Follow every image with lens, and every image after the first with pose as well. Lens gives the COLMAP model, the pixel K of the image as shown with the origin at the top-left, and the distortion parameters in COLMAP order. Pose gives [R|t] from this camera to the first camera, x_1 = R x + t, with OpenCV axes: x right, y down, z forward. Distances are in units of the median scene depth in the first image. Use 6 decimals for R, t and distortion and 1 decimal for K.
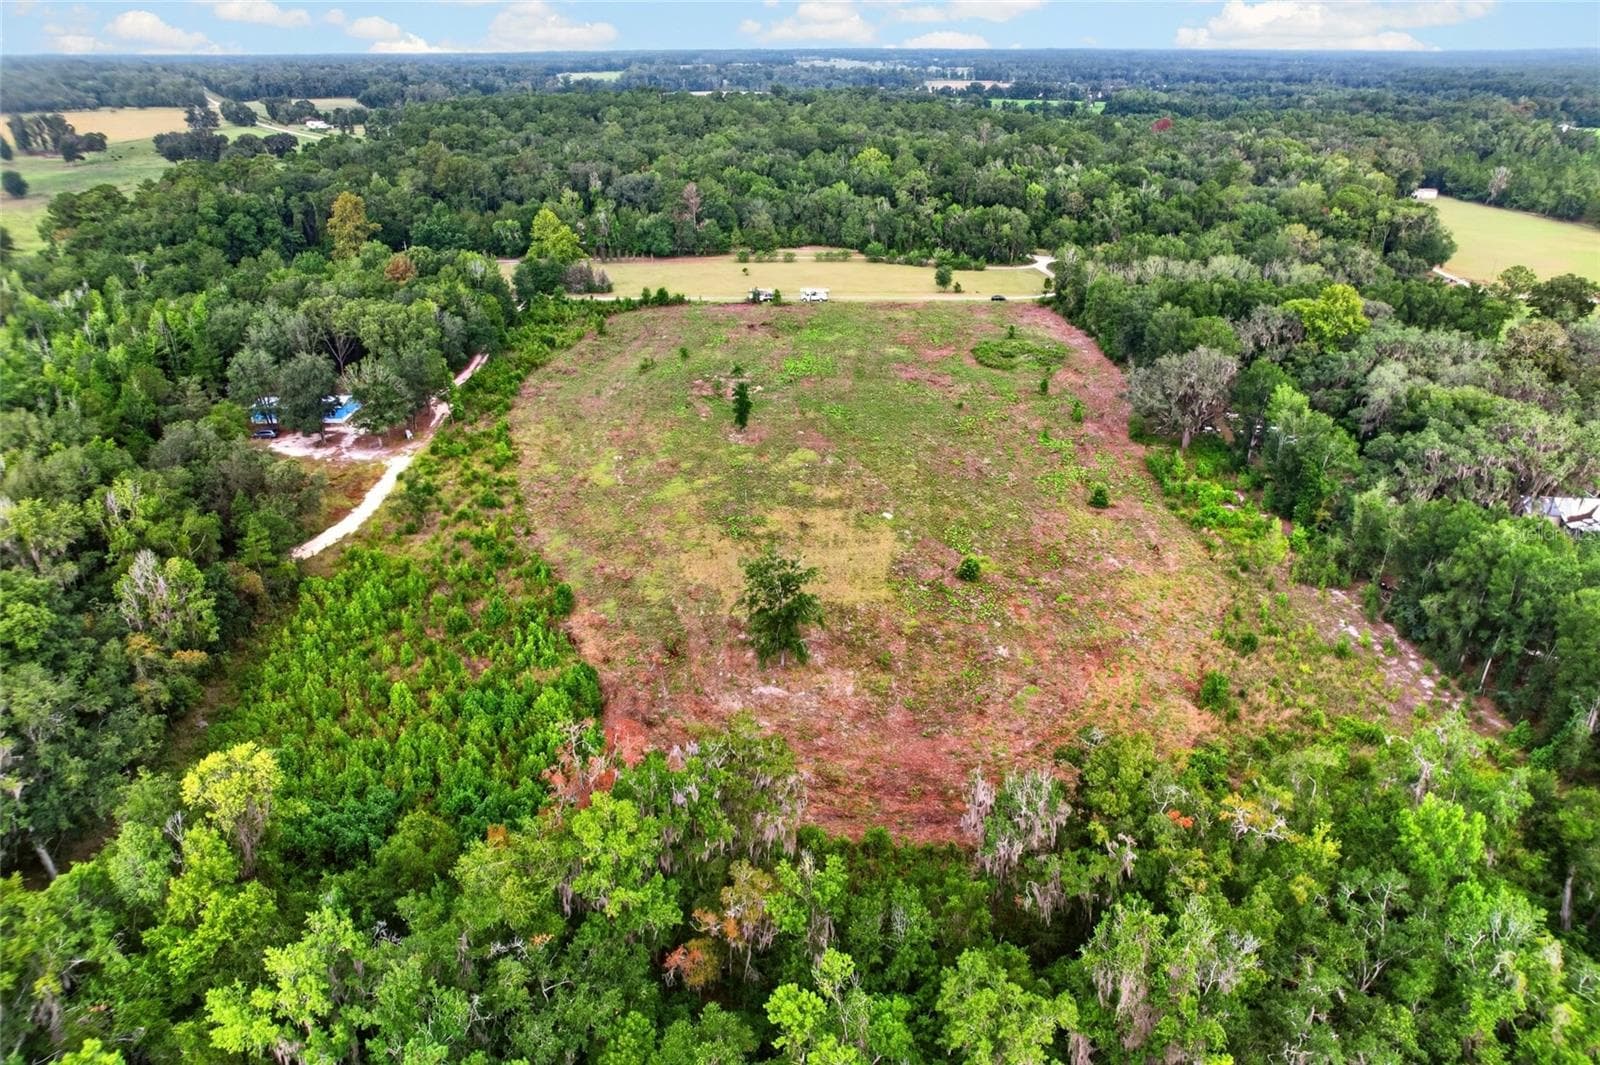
lens RADIAL K [[1041.9, 0, 800.0], [0, 1041.9, 532.5], [0, 0, 1]] dist [-0.088542, 0.078865]
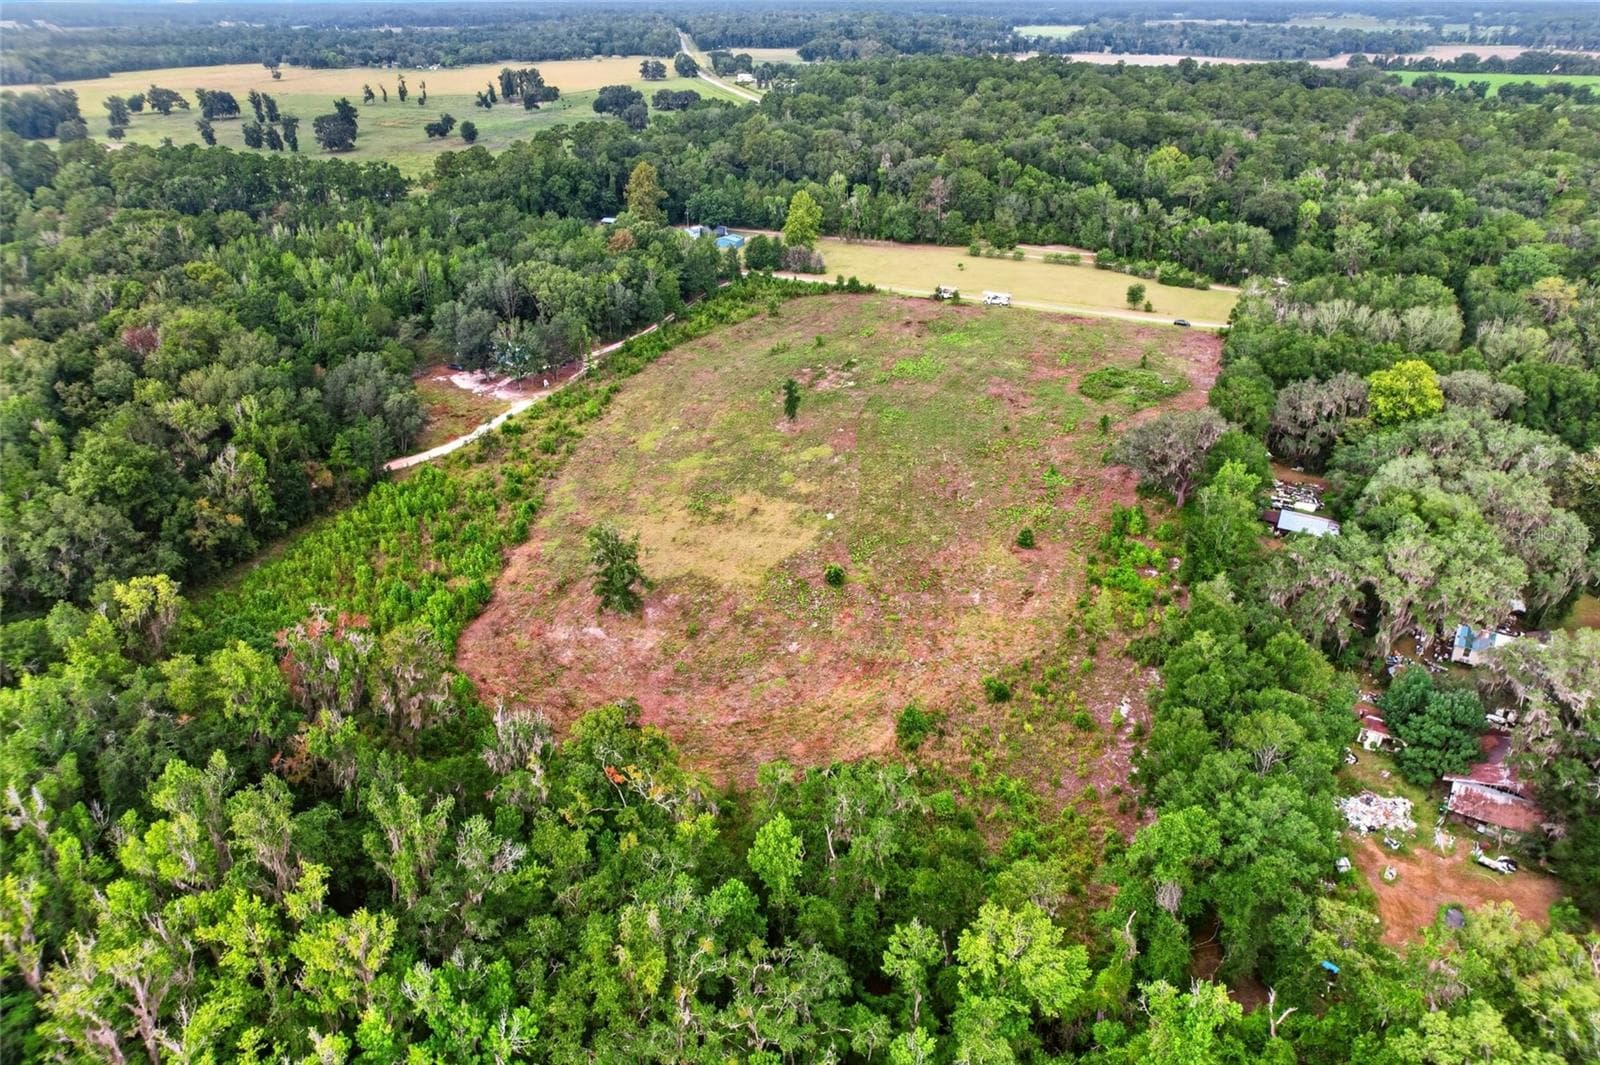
lens RADIAL K [[1041.9, 0, 800.0], [0, 1041.9, 532.5], [0, 0, 1]] dist [-0.088542, 0.078865]
pose [[0.911619, 0.191679, -0.363607, 0.276838], [-0.175881, 0.981441, 0.076415, -0.047138], [0.371506, -0.005710, 0.928413, -0.038989]]
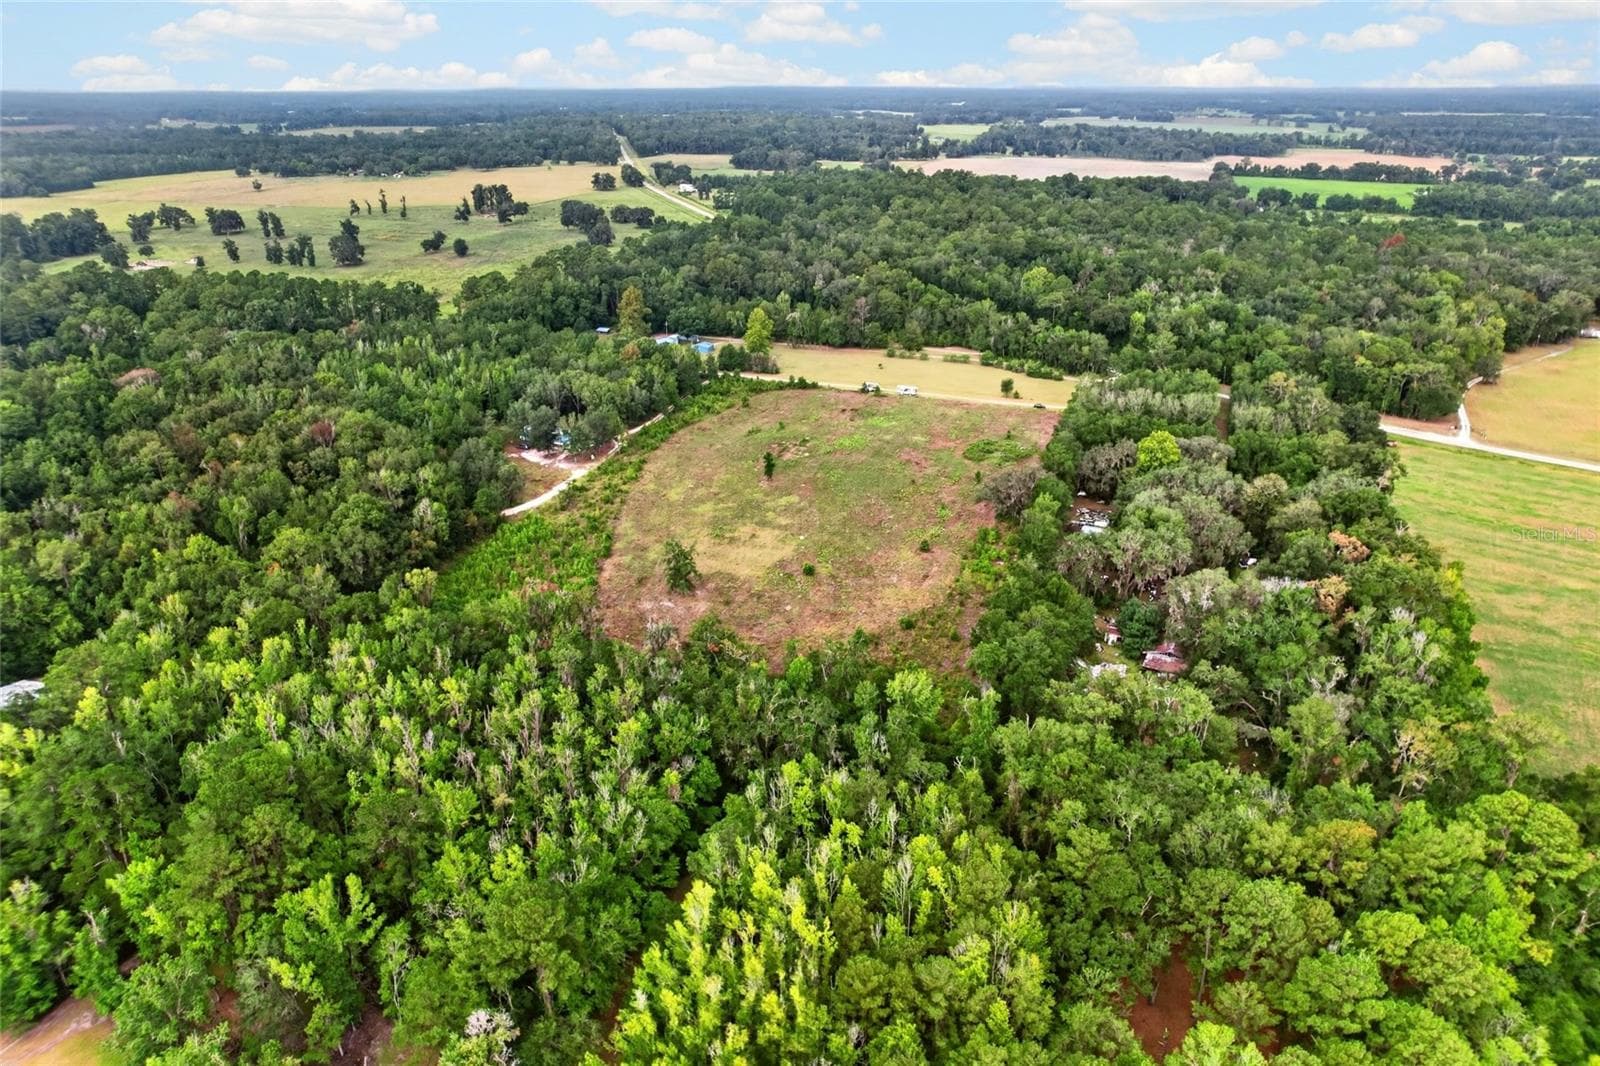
lens RADIAL K [[1023.2, 0, 805.9], [0, 1023.2, 531.9], [0, 0, 1]] dist [-0.043194, -0.002544]
pose [[0.940233, 0.143151, -0.308980, 0.371617], [-0.152131, 0.988347, -0.005035, -0.010618], [0.304659, 0.051740, 0.951055, -0.391920]]
